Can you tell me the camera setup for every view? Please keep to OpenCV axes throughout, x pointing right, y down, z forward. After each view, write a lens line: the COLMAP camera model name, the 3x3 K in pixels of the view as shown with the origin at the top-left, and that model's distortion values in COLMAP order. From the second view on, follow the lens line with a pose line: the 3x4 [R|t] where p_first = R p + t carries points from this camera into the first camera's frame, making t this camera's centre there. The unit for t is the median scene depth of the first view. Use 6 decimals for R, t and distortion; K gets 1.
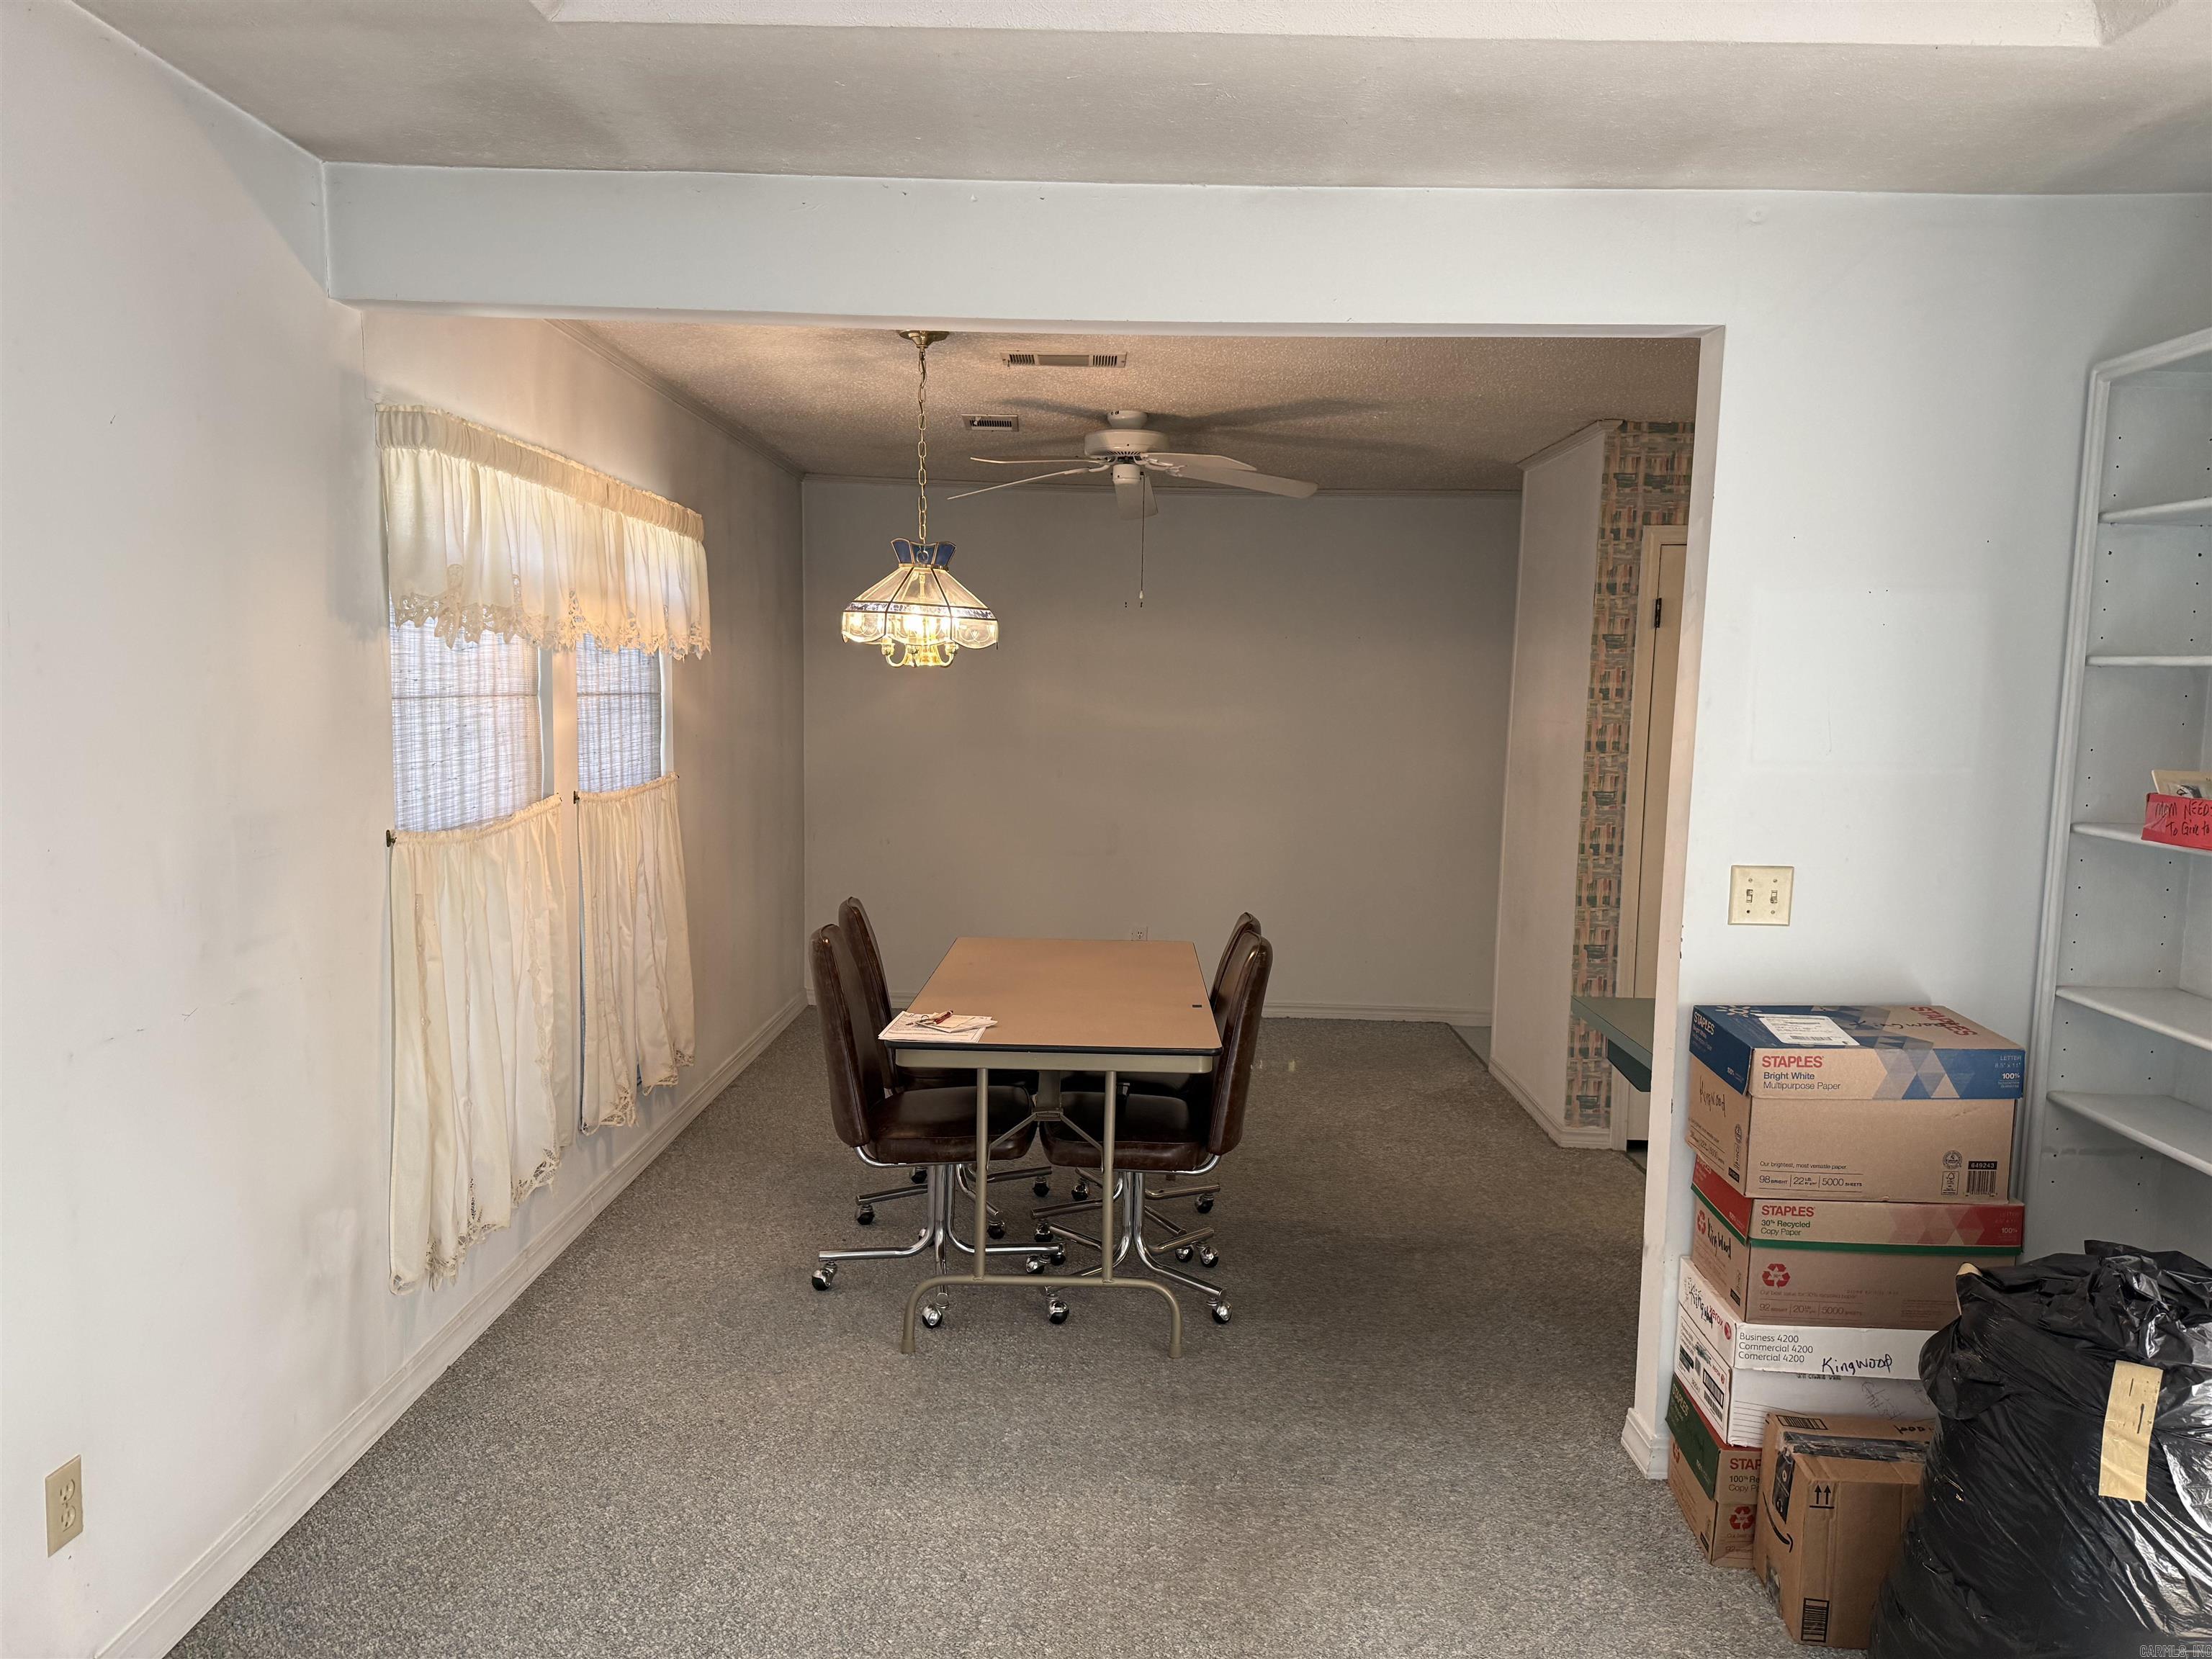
lens RADIAL K [[1544.9, 0, 1106.0], [0, 1544.9, 829.5], [0, 0, 1]] dist [0.170267, -0.264527]
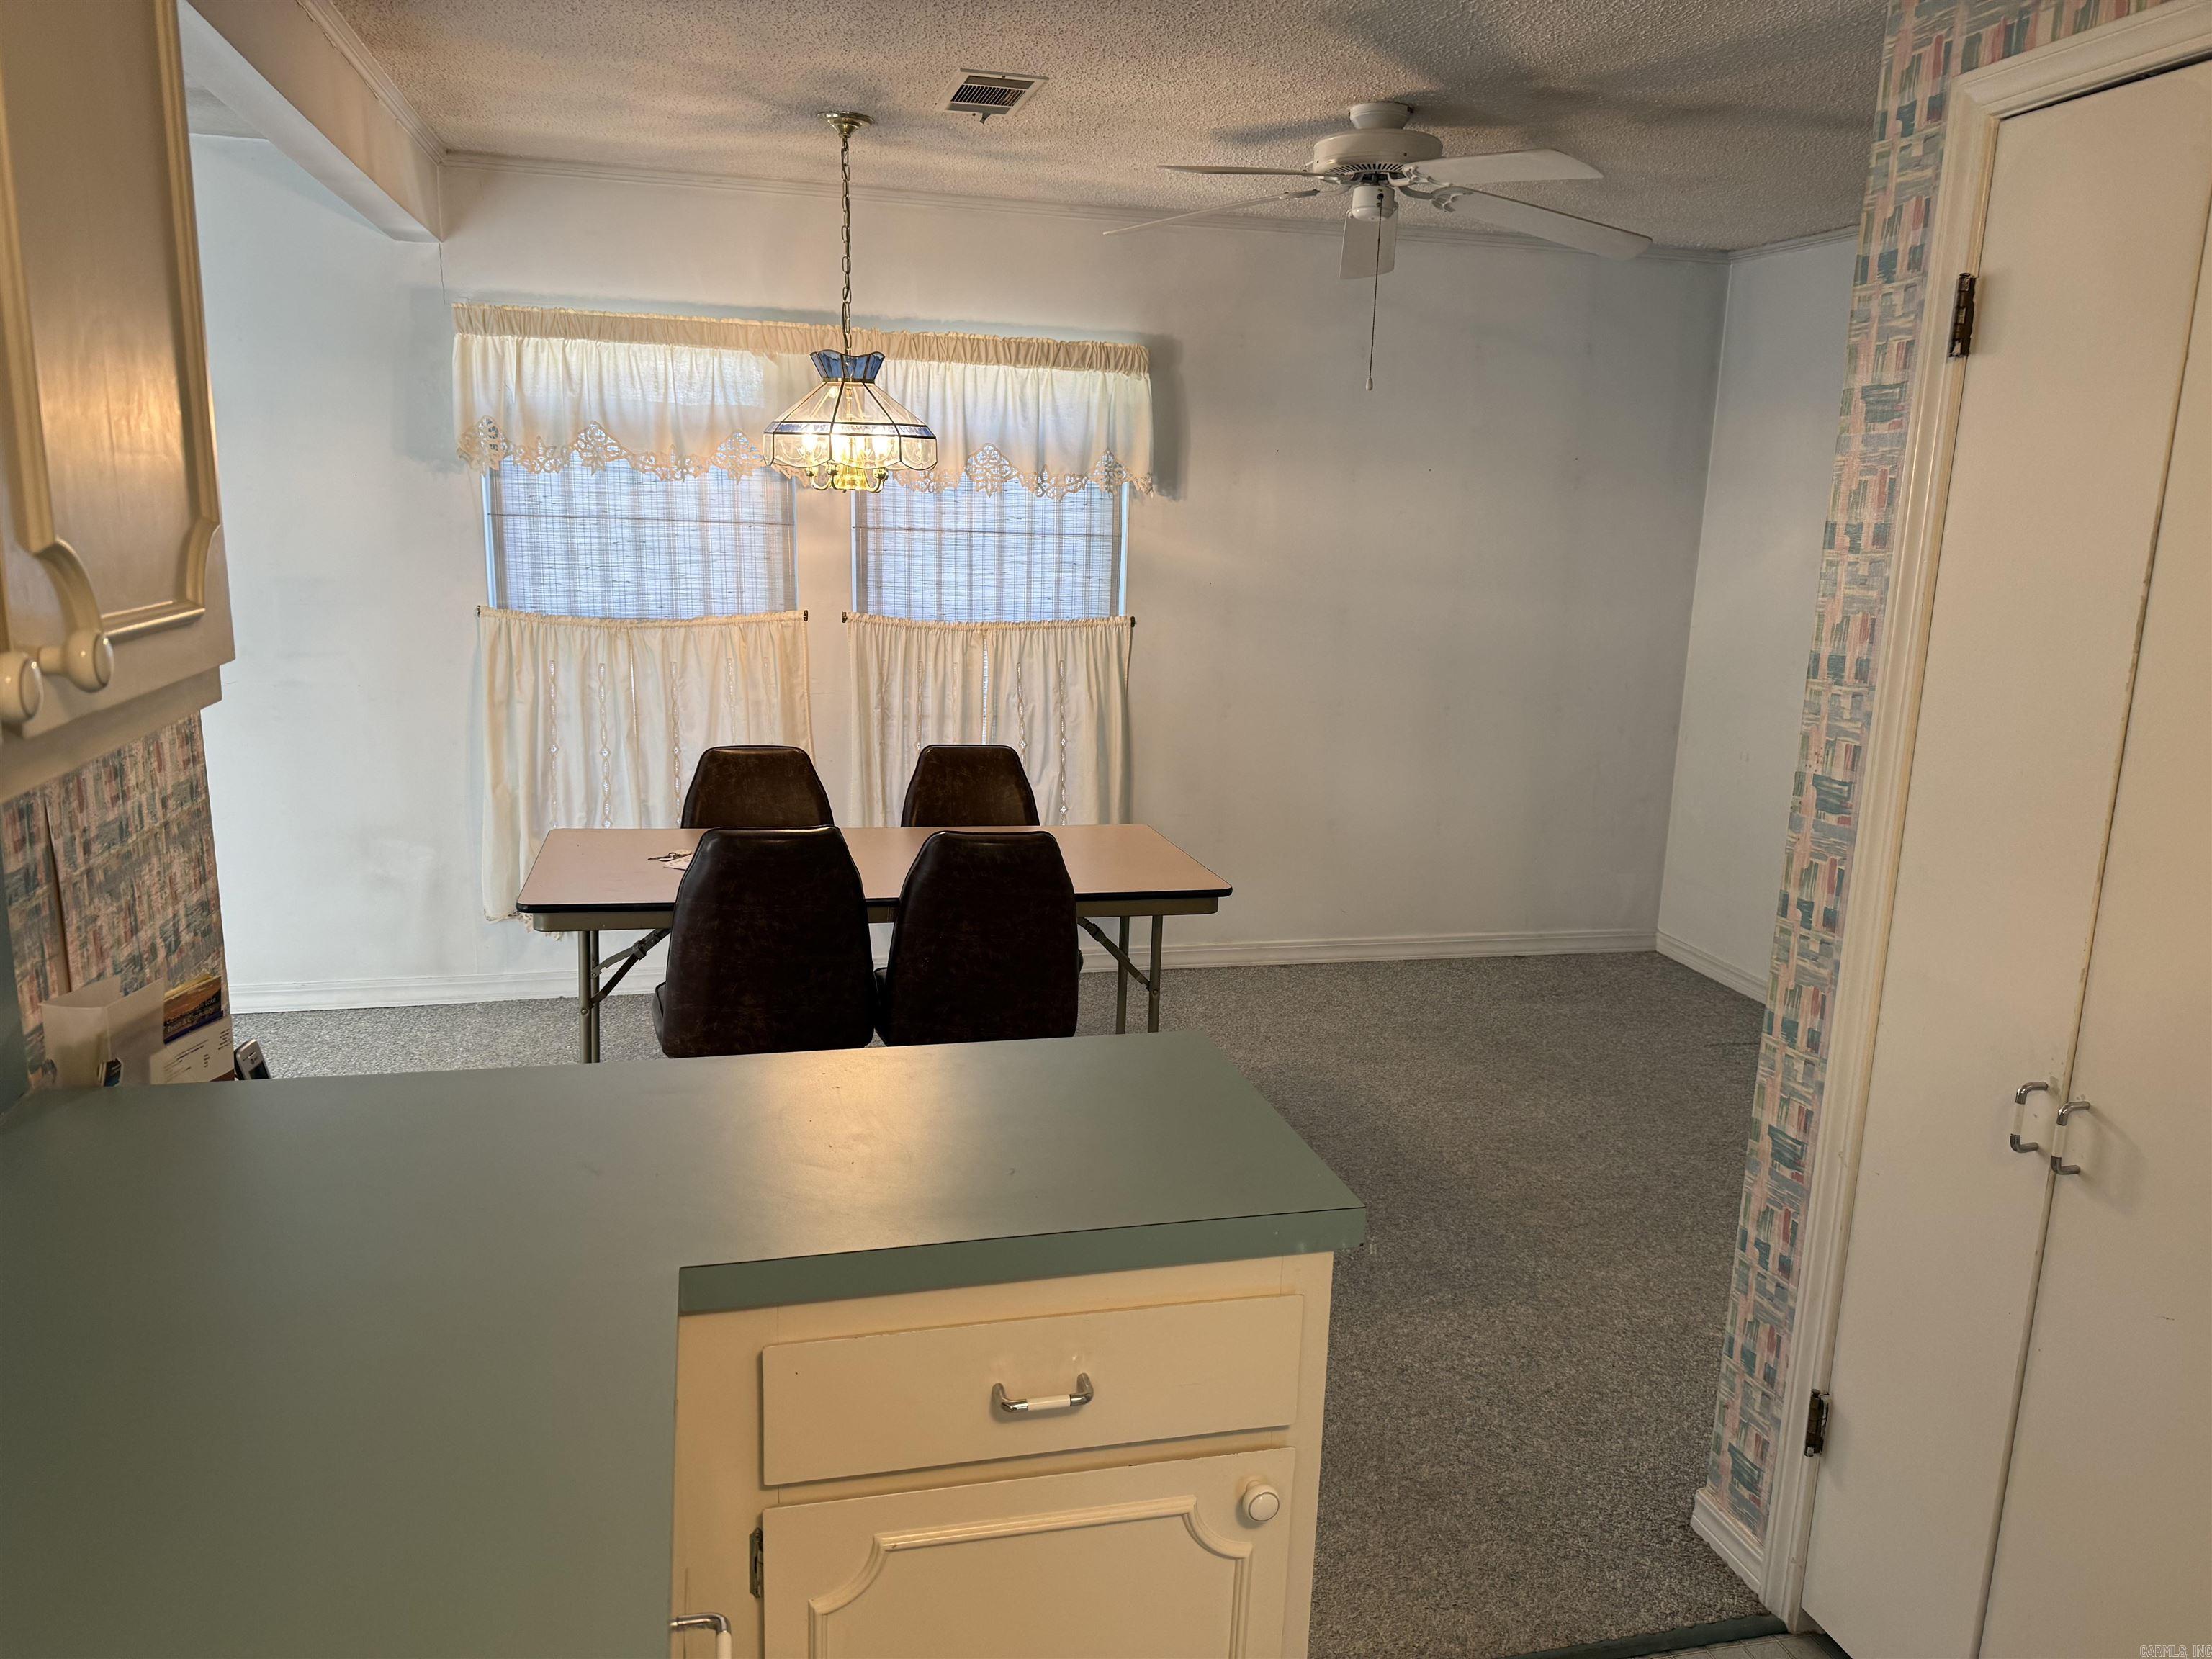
lens RADIAL K [[1563.4, 0, 1106.0], [0, 1563.4, 829.5], [0, 0, 1]] dist [0.072749, -0.060653]
pose [[0.250801, 0.178171, -0.951501, 0.698153], [-0.117015, 0.981289, 0.152906, -0.054940], [0.960940, 0.072991, 0.266957, 0.739494]]
